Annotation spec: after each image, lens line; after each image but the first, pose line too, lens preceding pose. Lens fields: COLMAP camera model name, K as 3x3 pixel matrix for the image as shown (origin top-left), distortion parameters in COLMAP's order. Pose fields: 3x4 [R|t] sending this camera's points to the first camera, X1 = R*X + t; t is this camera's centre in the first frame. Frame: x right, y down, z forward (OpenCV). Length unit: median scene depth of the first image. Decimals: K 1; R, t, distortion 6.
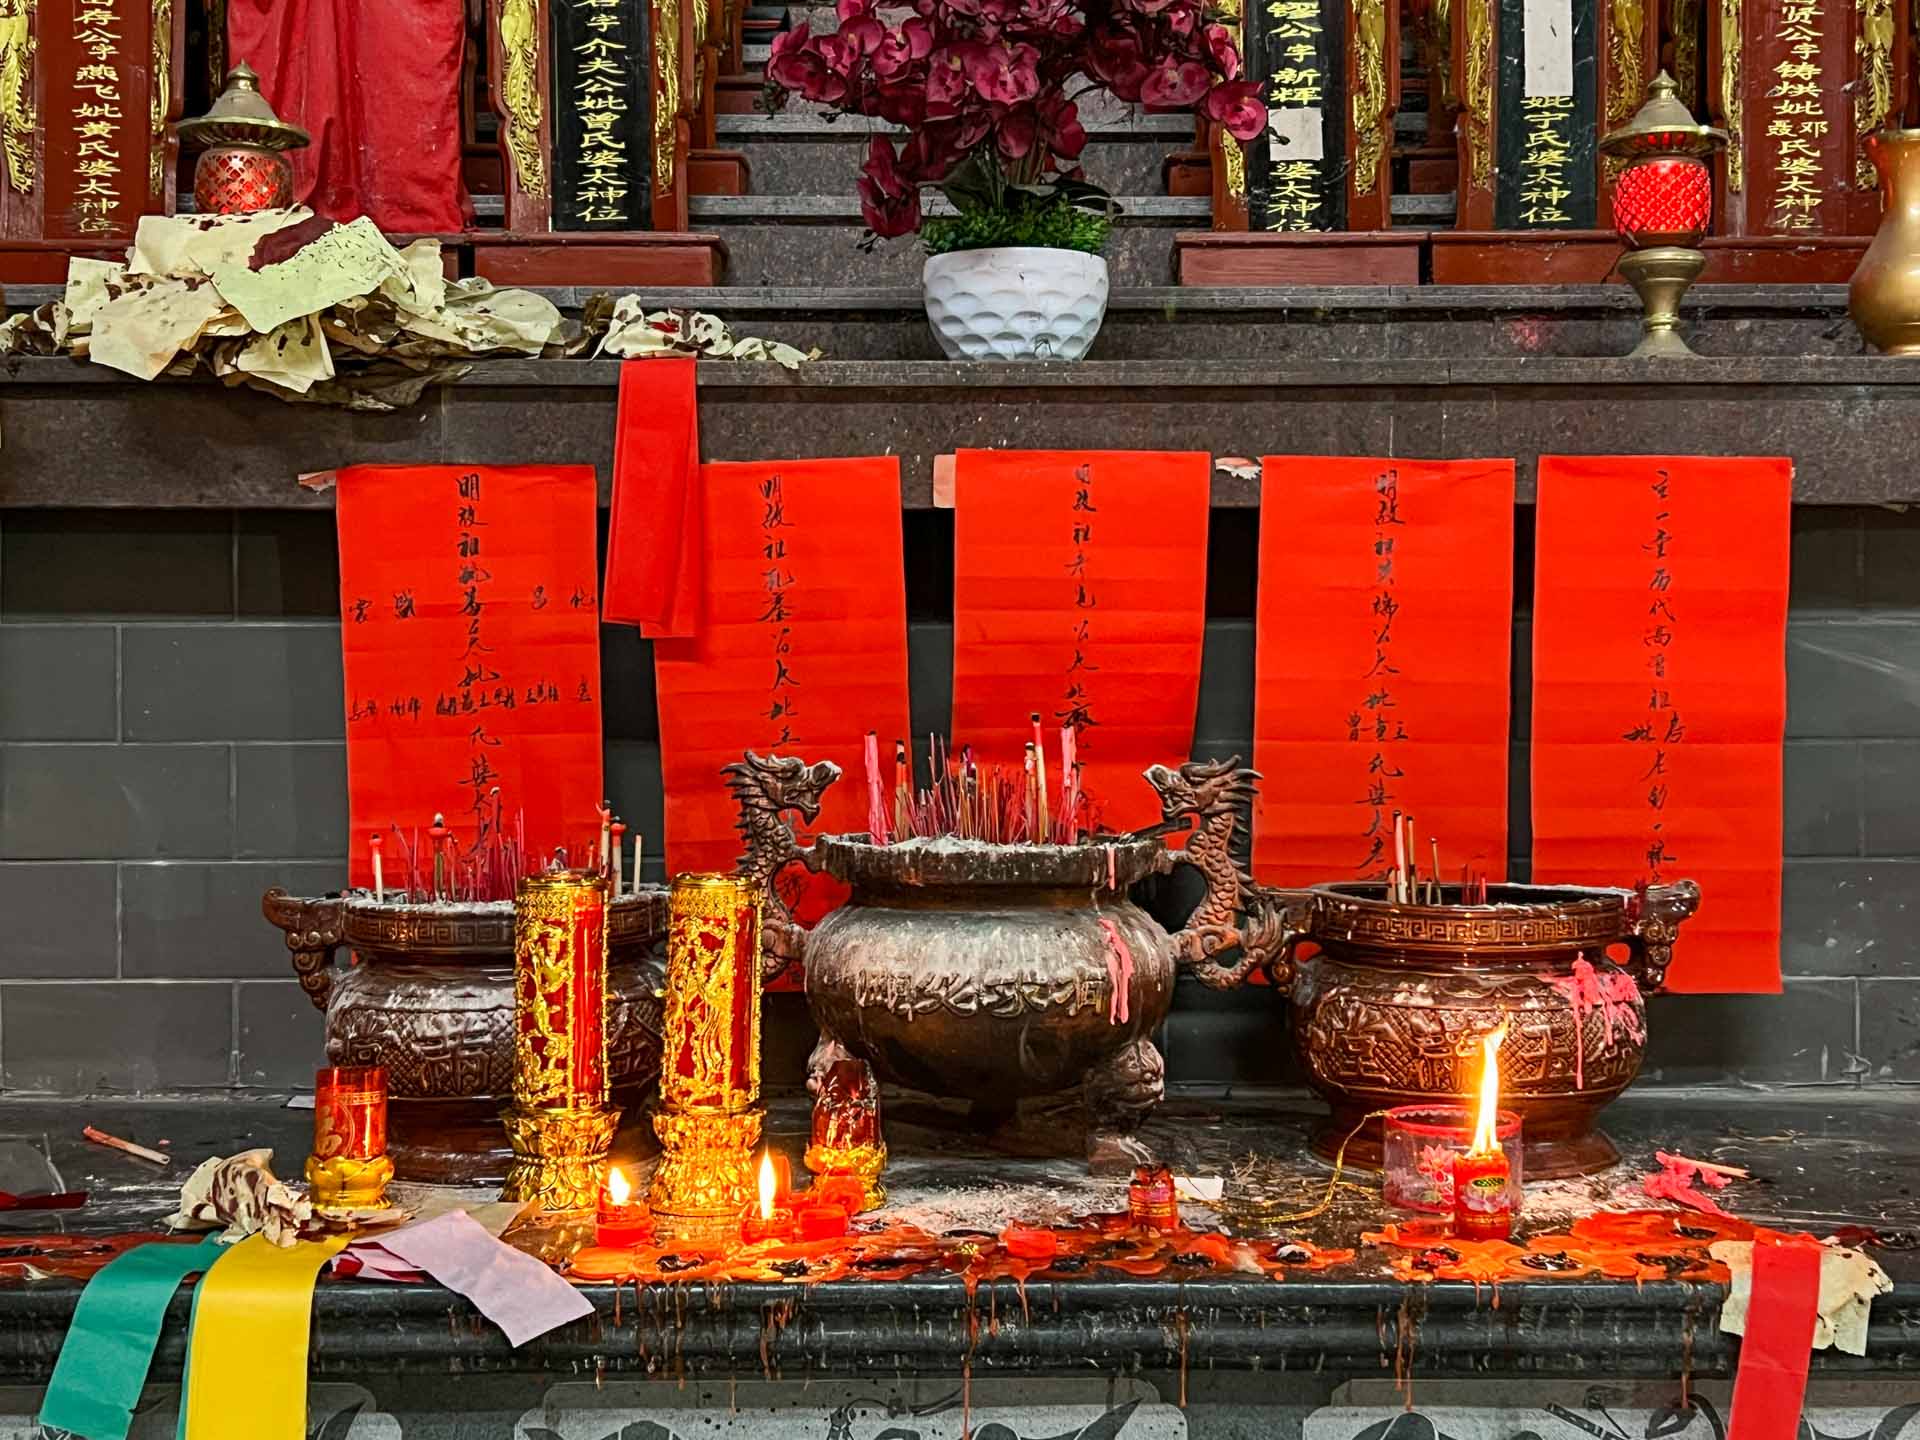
lens RADIAL K [[2405.7, 0, 960.1], [0, 2405.7, 721.1], [0, 0, 1]] dist [-0.002598, 0.000000]
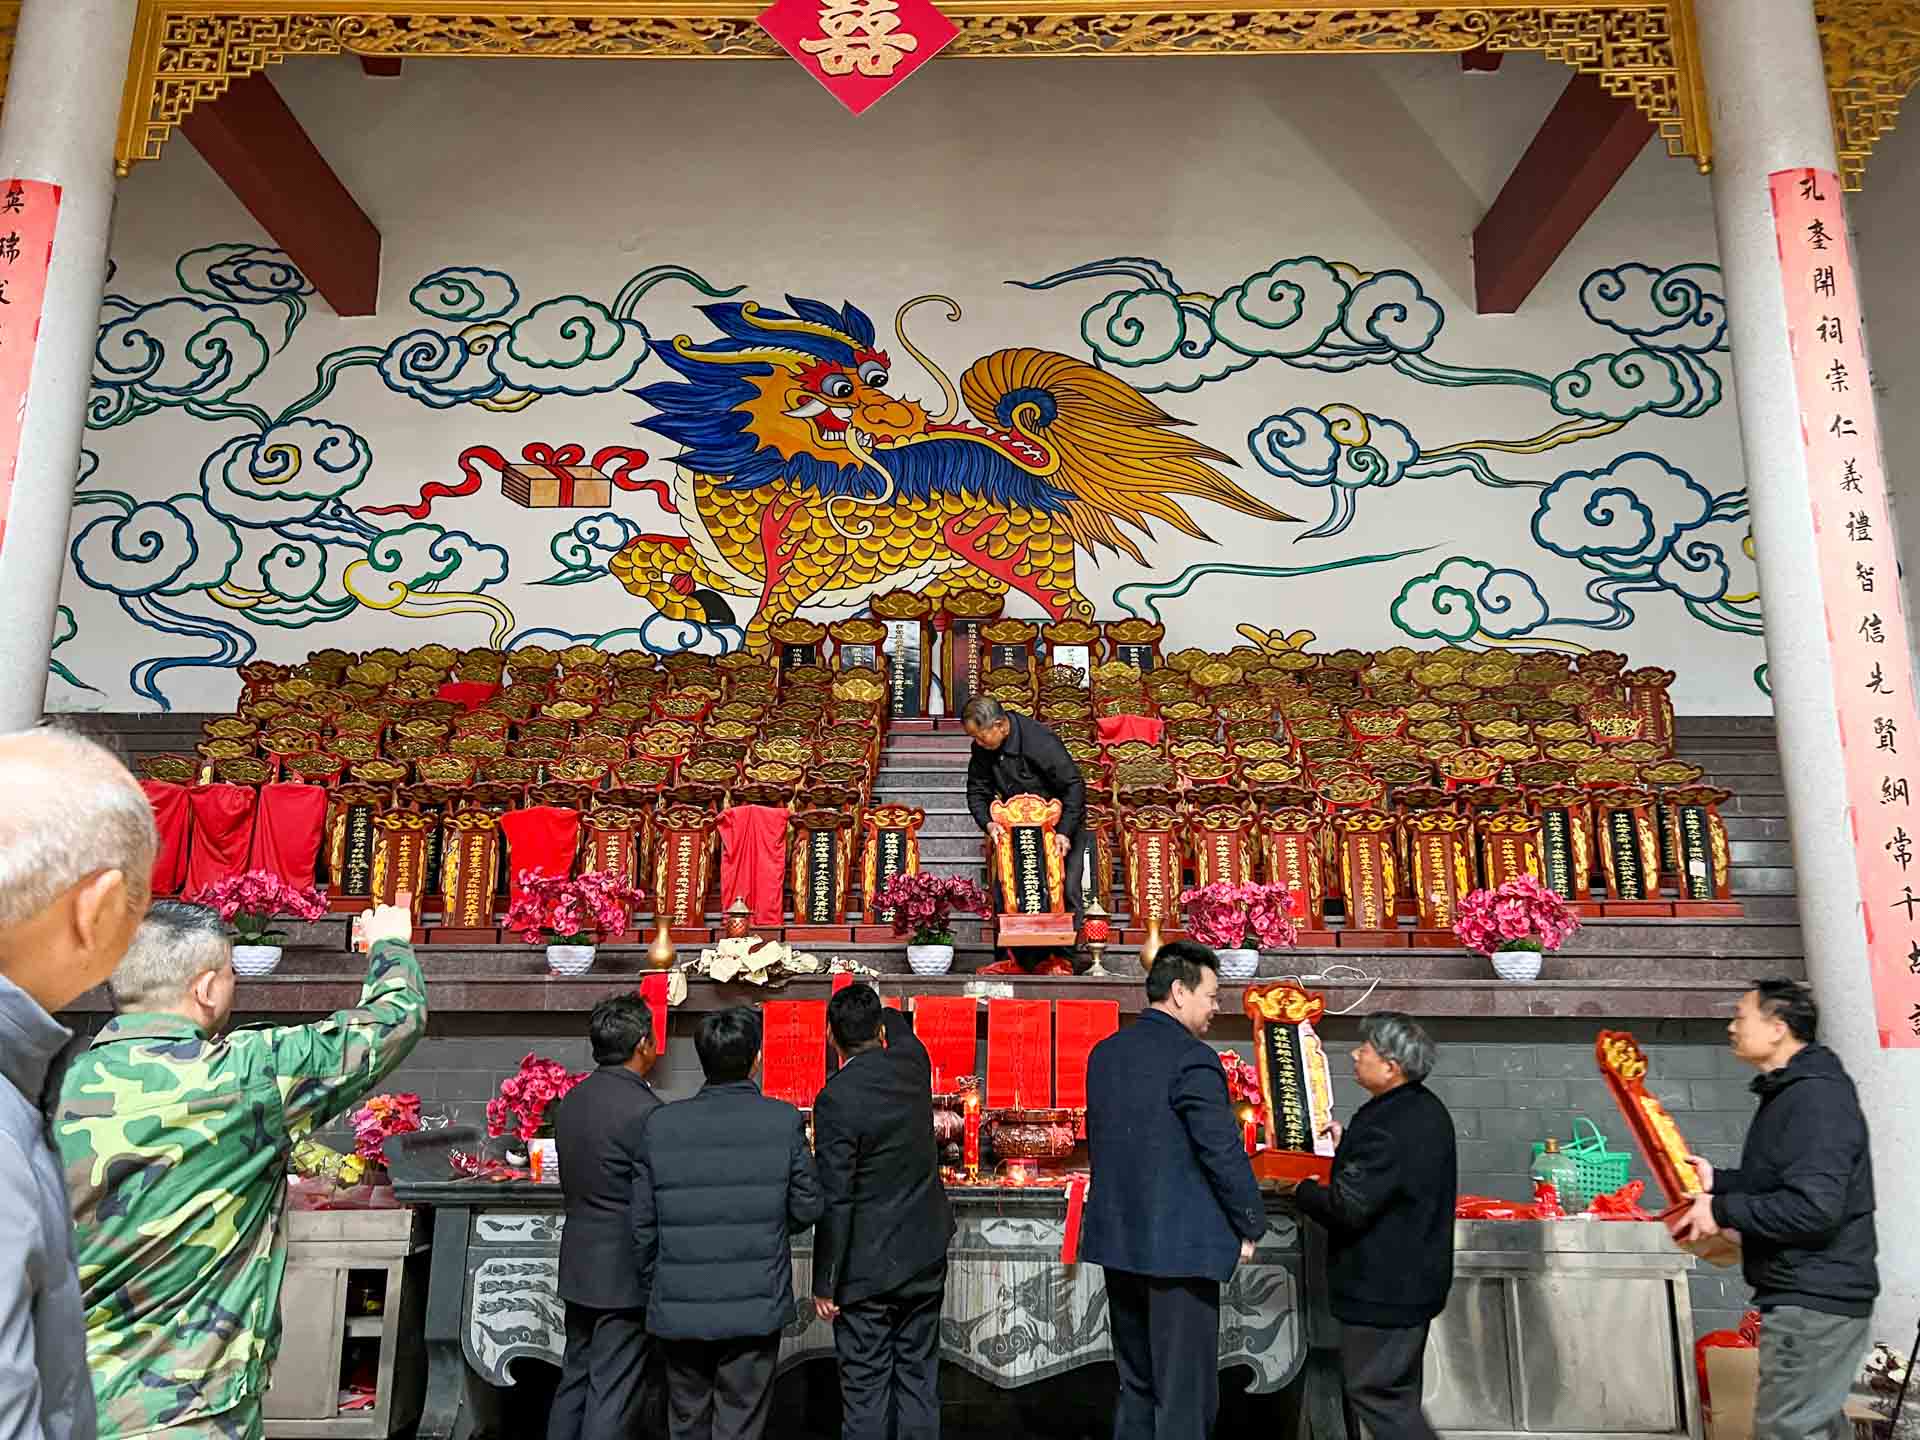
lens RADIAL K [[1446.6, 0, 969.3], [0, 1446.6, 717.5], [0, 0, 1]] dist [0.017188, 0.000883]
pose [[0.999857, 0.013319, 0.010388, 0.061651], [-0.010591, 0.973443, -0.228683, -0.013578], [-0.013158, 0.228541, 0.973445, -1.548635]]
